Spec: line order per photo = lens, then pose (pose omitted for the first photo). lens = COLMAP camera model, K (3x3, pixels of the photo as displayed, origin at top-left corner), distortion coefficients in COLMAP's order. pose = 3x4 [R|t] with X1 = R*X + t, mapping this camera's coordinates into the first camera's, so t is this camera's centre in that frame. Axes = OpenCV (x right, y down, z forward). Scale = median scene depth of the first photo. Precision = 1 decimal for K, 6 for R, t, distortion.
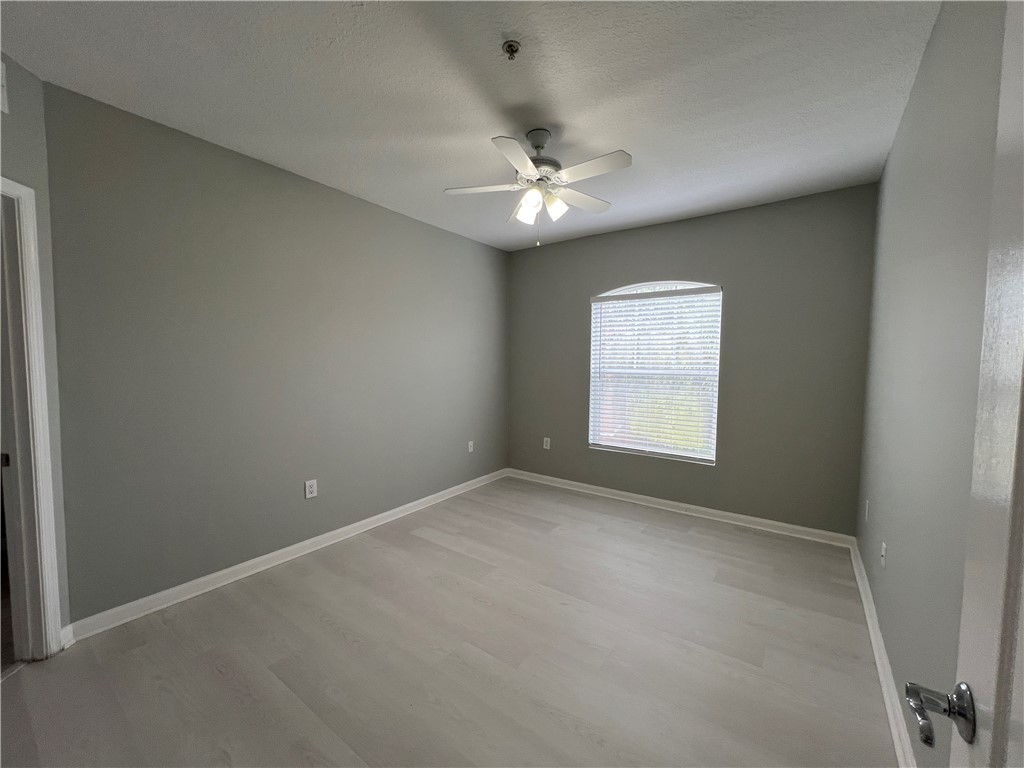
lens RADIAL K [[412.9, 0, 512.0], [0, 412.9, 384.0], [0, 0, 1]] dist [0.000046, -0.000153]
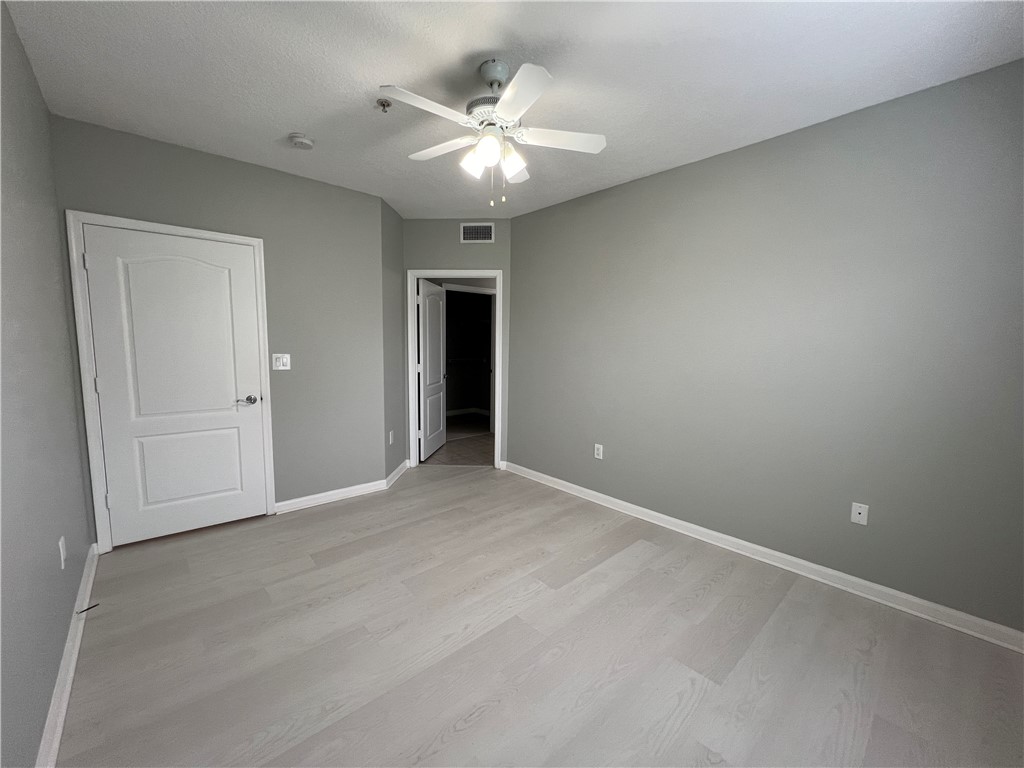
lens RADIAL K [[412.9, 0, 512.0], [0, 412.9, 384.0], [0, 0, 1]] dist [0.000046, -0.000153]
pose [[-0.212097, 0.091783, -0.972929, 0.604235], [-0.069364, 0.991655, 0.108670, -0.045380], [0.974784, 0.090535, -0.203961, 0.827800]]
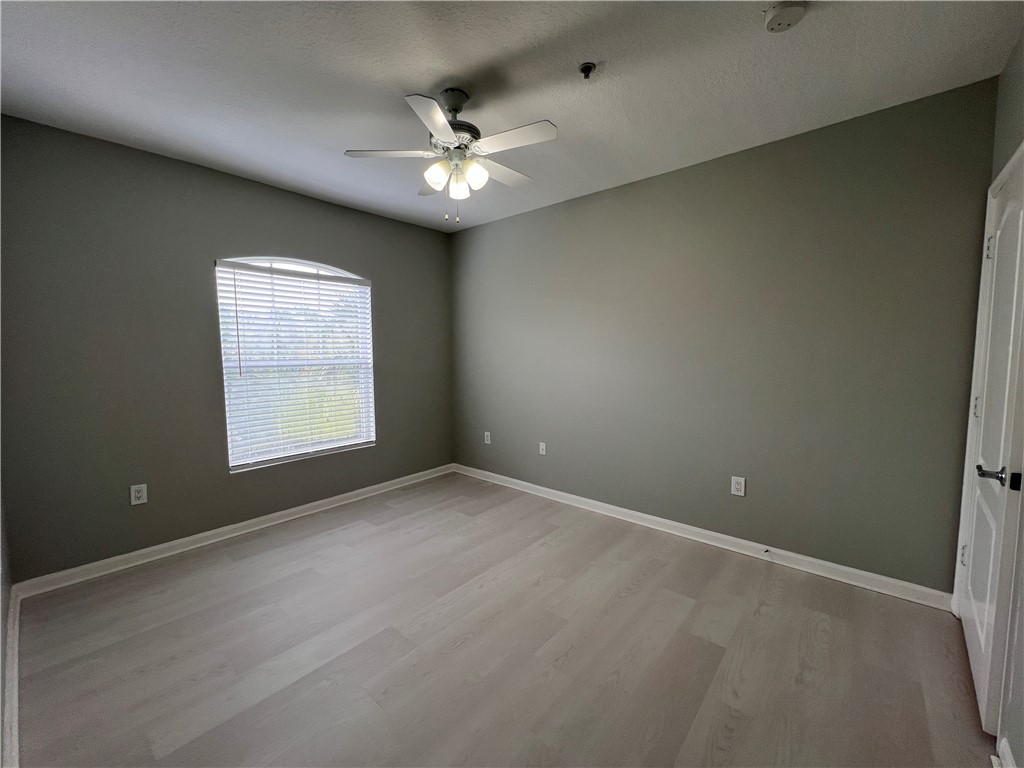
lens RADIAL K [[412.9, 0, 512.0], [0, 412.9, 384.0], [0, 0, 1]] dist [0.000046, -0.000153]
pose [[0.076966, -0.085271, 0.993381, -0.571912], [0.065642, 0.994608, 0.080290, -0.029173], [-0.994870, 0.059028, 0.082149, 0.549990]]
